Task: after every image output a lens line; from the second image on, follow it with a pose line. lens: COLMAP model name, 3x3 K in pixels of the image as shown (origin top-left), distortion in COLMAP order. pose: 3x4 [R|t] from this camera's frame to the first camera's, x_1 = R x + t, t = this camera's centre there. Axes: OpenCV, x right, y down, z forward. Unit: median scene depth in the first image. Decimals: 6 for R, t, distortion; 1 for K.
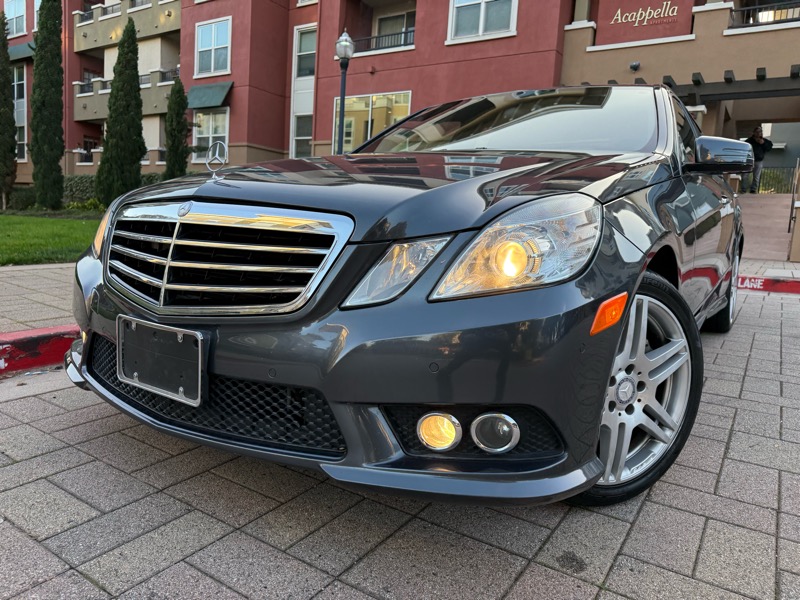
lens RADIAL K [[566.9, 0, 394.7], [0, 566.9, 297.4], [0, 0, 1]] dist [0.030348, -0.033981]
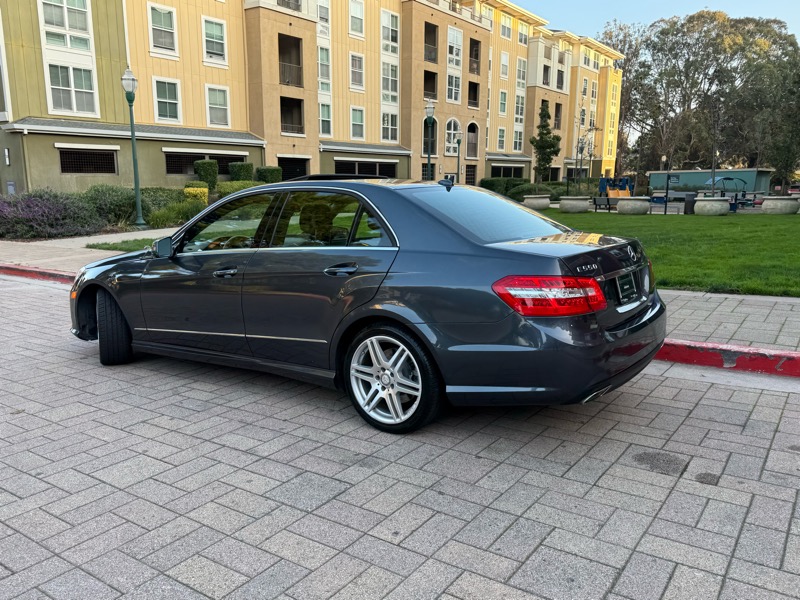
lens RADIAL K [[628.1, 0, 398.3], [0, 628.1, 305.7], [0, 0, 1]] dist [0.075541, -0.108370]
pose [[-0.021074, 0.133263, -0.990857, 3.207395], [-0.126740, 0.982725, 0.134864, -0.534876], [0.991712, 0.128424, -0.003820, 2.196806]]
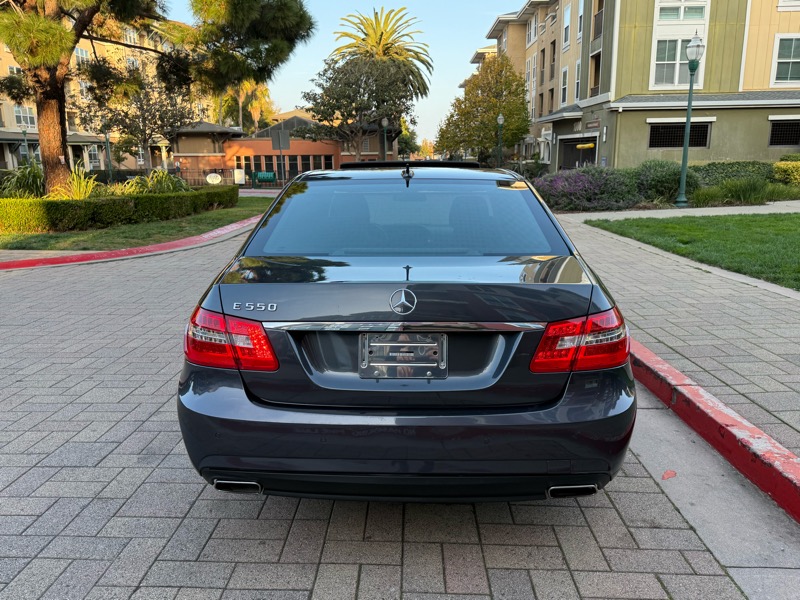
lens RADIAL K [[628.1, 0, 395.8], [0, 628.1, 301.5], [0, 0, 1]] dist [0.075541, -0.108370]
pose [[-0.841593, 0.071916, -0.535304, 1.856335], [-0.104157, 0.950883, 0.291500, -0.863790], [0.529975, 0.301080, -0.792766, 3.812336]]
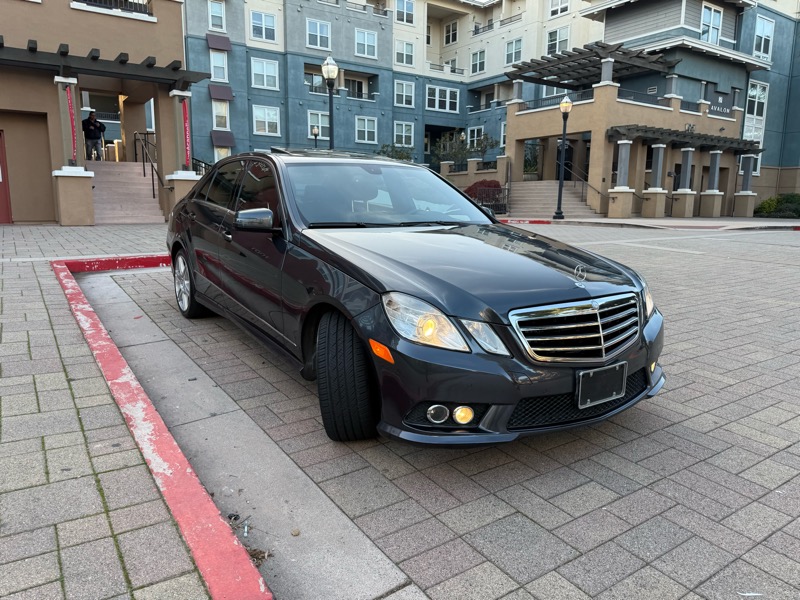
lens RADIAL K [[566.9, 0, 395.7], [0, 566.9, 297.6], [0, 0, 1]] dist [0.030348, -0.033981]
pose [[0.374485, -0.213406, 0.902341, -1.737625], [0.126248, 0.975827, 0.178391, -0.450125], [-0.918598, 0.047114, 0.392374, 0.653748]]
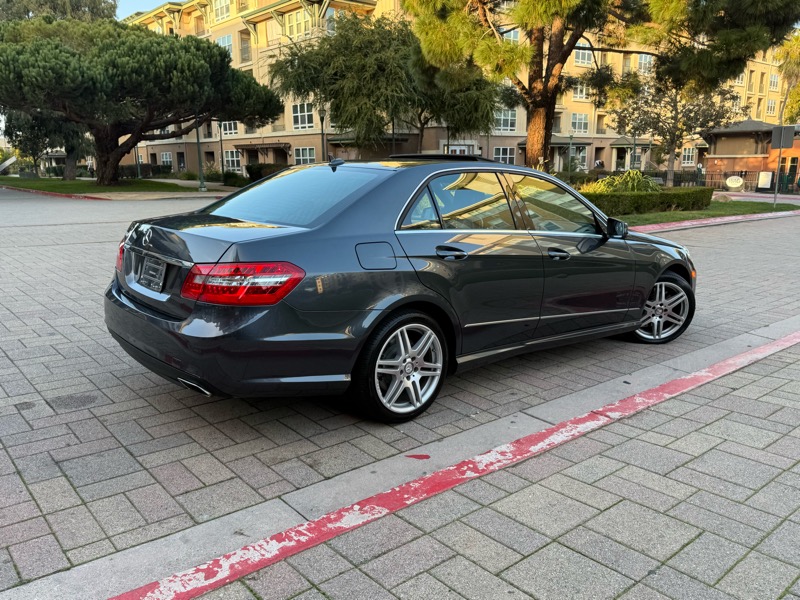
lens RADIAL K [[628.1, 0, 394.7], [0, 628.1, 305.2], [0, 0, 1]] dist [0.075541, -0.108370]
pose [[-0.963179, -0.111833, 0.244497, 0.043261], [-0.020807, 0.937664, 0.346921, -0.994572], [-0.268053, 0.329060, -0.905465, 4.441442]]
